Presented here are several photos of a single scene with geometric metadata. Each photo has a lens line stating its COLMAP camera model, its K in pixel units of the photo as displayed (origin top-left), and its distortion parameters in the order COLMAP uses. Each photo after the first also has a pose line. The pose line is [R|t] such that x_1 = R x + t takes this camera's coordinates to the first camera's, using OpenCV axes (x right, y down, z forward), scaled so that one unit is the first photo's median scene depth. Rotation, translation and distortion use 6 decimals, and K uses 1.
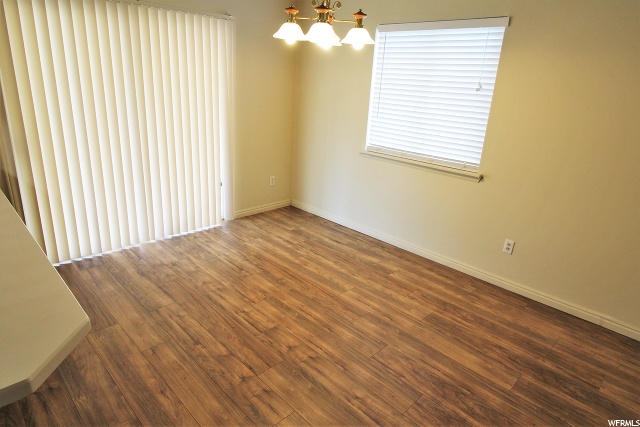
lens RADIAL K [[378.0, 0, 325.9], [0, 378.0, 213.4], [0, 0, 1]] dist [0.000242, -0.005112]
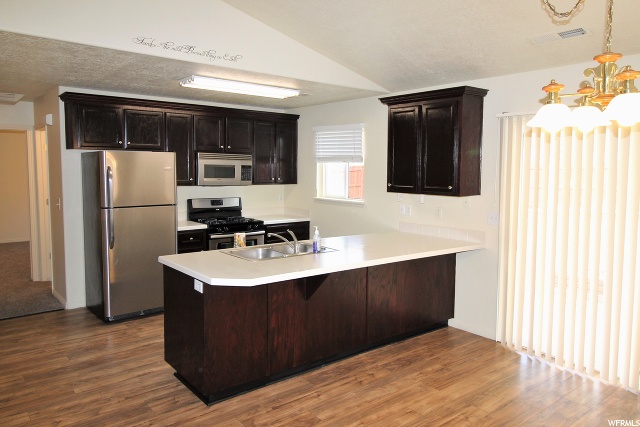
lens RADIAL K [[469.0, 0, 318.3], [0, 469.0, 201.3], [0, 0, 1]] dist [0.008146, -0.007352]
pose [[-0.113425, 0.009248, -0.993504, 0.702768], [-0.341997, 0.938485, 0.047781, -0.143512], [0.932830, 0.345195, -0.103285, 0.507617]]
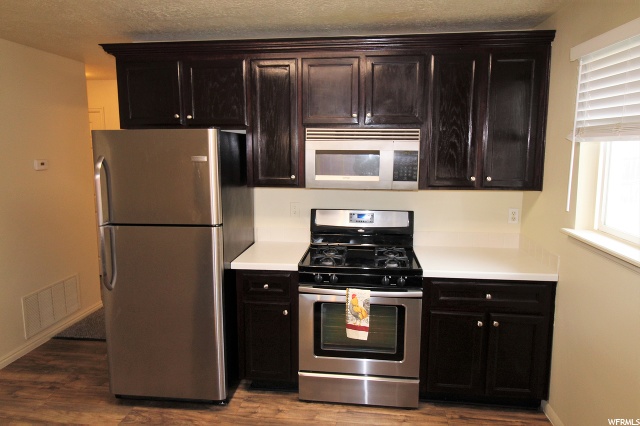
lens RADIAL K [[417.2, 0, 319.4], [0, 417.2, 199.2], [0, 0, 1]] dist [-0.004522, 0.004438]
pose [[-0.792558, 0.013928, -0.609638, -0.580381], [-0.244198, 0.908827, 0.338232, -0.246610], [0.558766, 0.416941, -0.716897, 0.533102]]
